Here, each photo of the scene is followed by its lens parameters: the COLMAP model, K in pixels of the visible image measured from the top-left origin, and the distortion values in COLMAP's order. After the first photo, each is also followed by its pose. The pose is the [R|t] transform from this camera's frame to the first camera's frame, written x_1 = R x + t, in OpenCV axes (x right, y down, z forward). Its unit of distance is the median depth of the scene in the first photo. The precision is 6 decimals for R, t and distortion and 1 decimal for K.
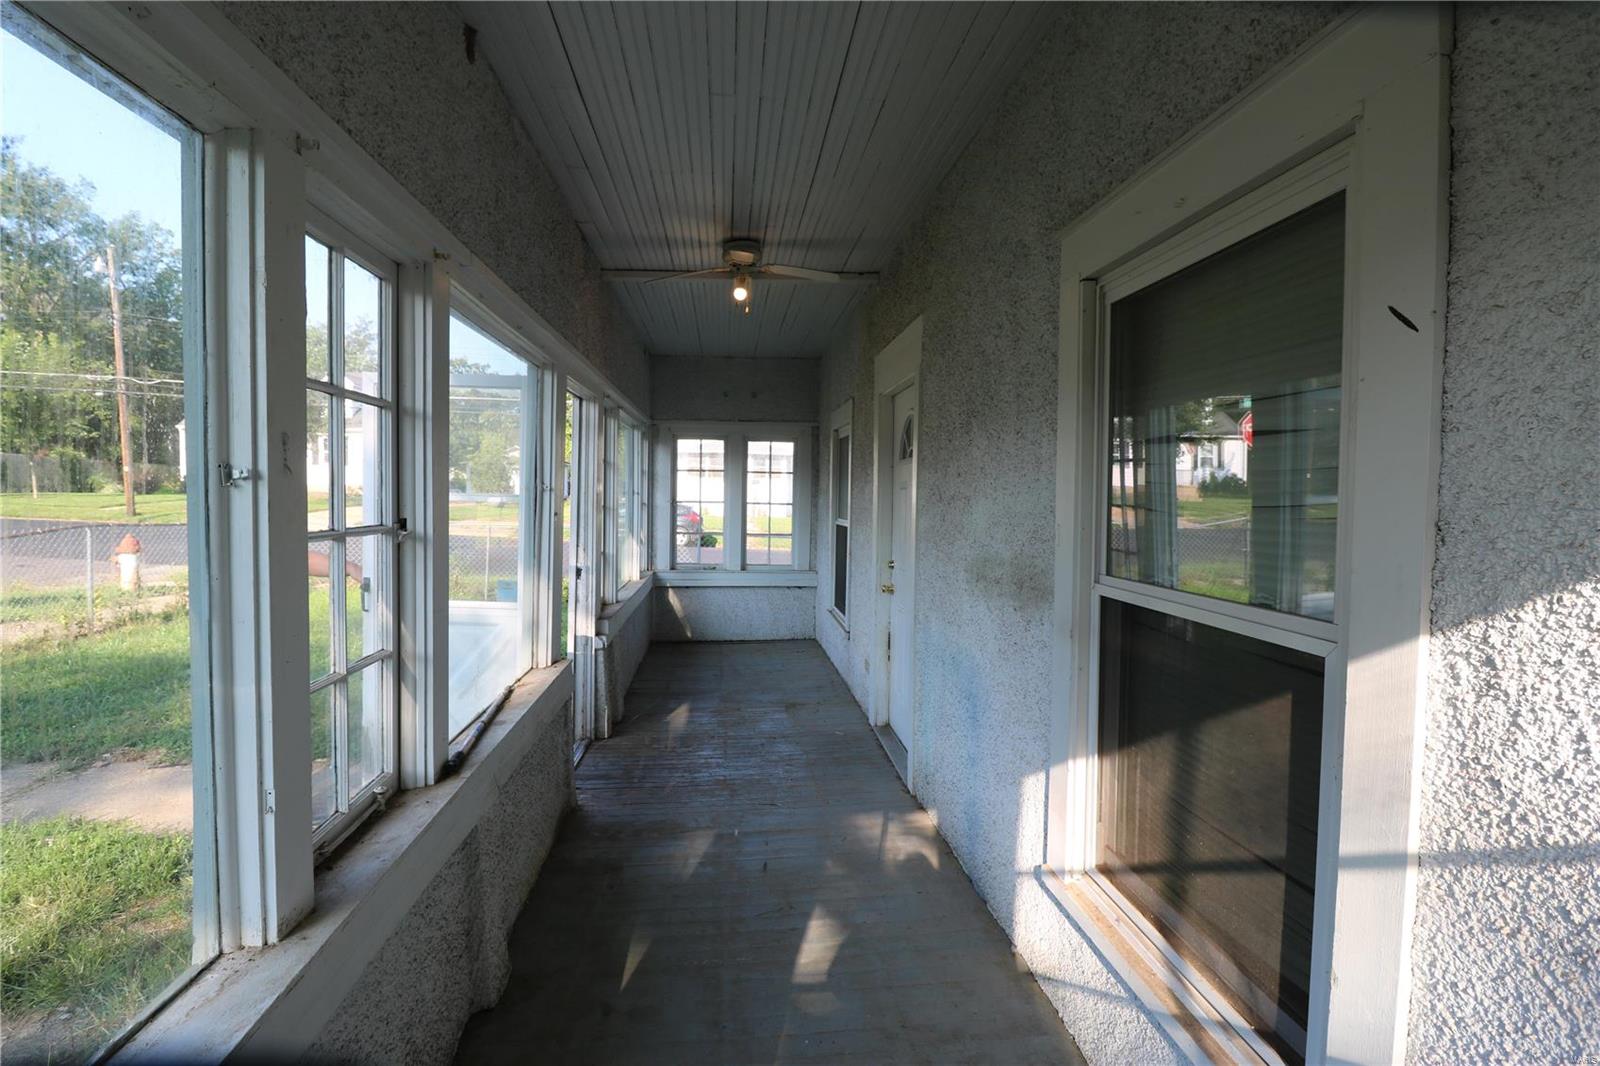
lens RADIAL K [[739.2, 0, 801.8], [0, 739.2, 525.9], [0, 0, 1]] dist [-0.012613, -0.000256]
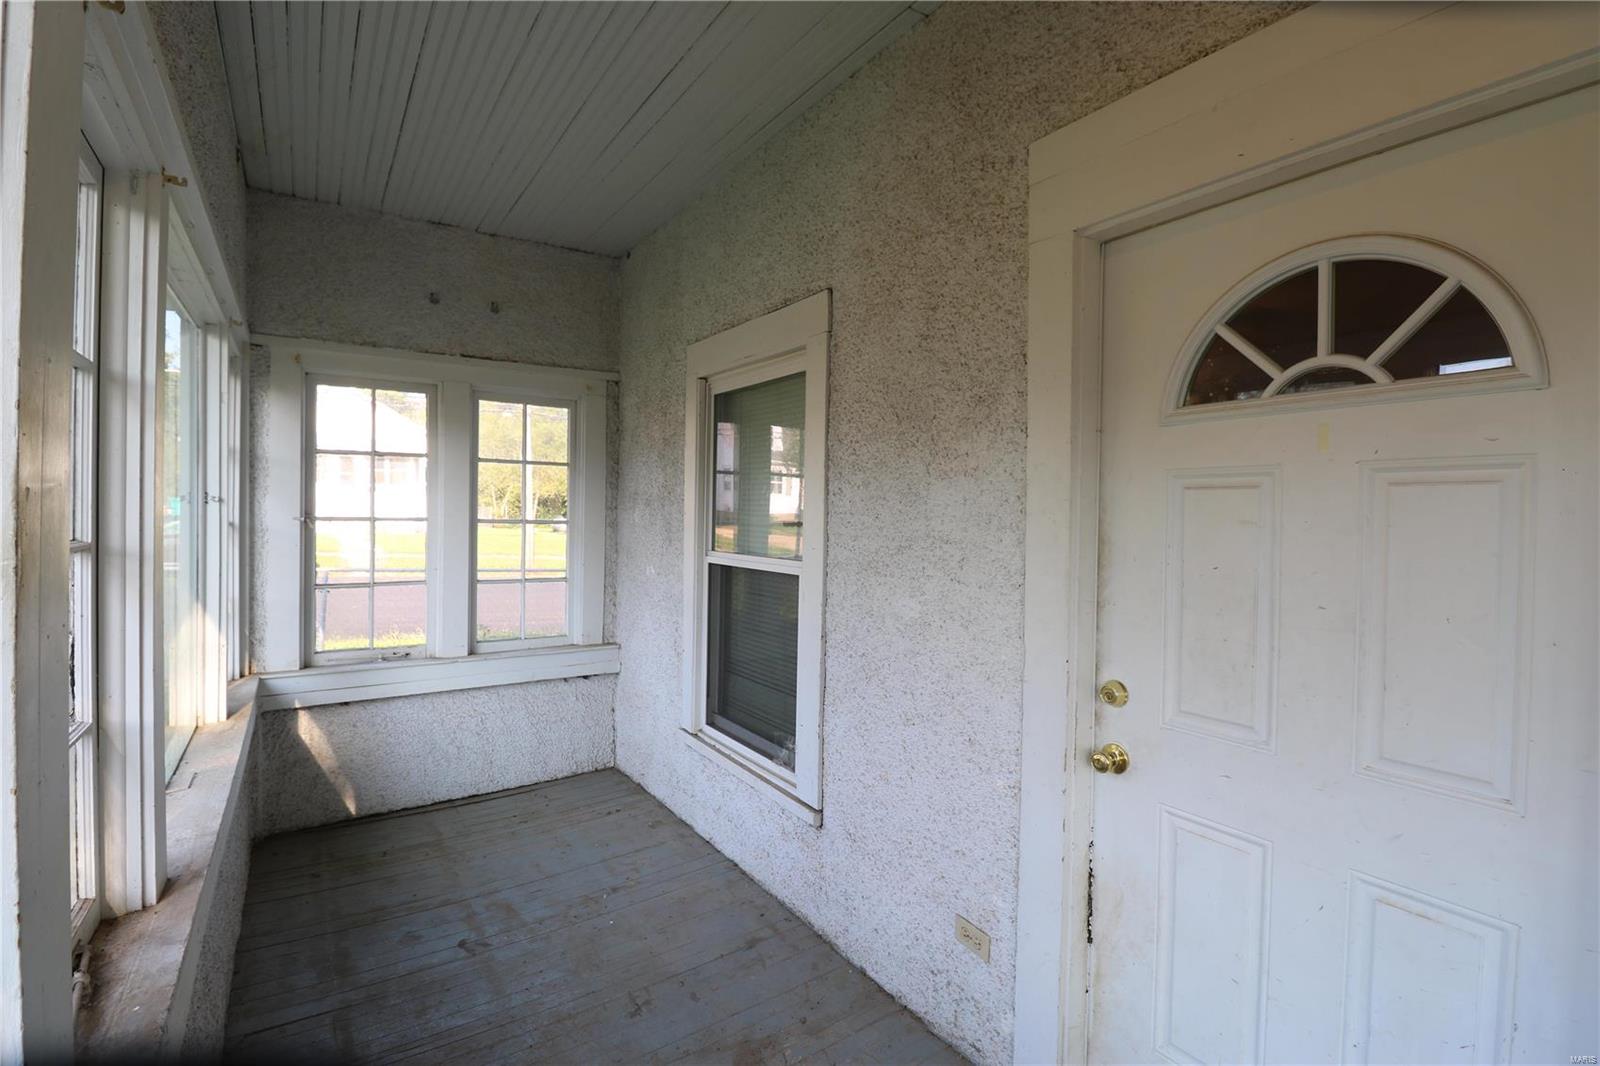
lens RADIAL K [[739.2, 0, 795.4], [0, 739.2, 526.6], [0, 0, 1]] dist [-0.012613, -0.000256]
pose [[0.886275, -0.009015, 0.463071, -0.116910], [0.015818, 0.999816, -0.010810, -0.018370], [-0.462889, 0.016905, 0.886255, 0.457094]]
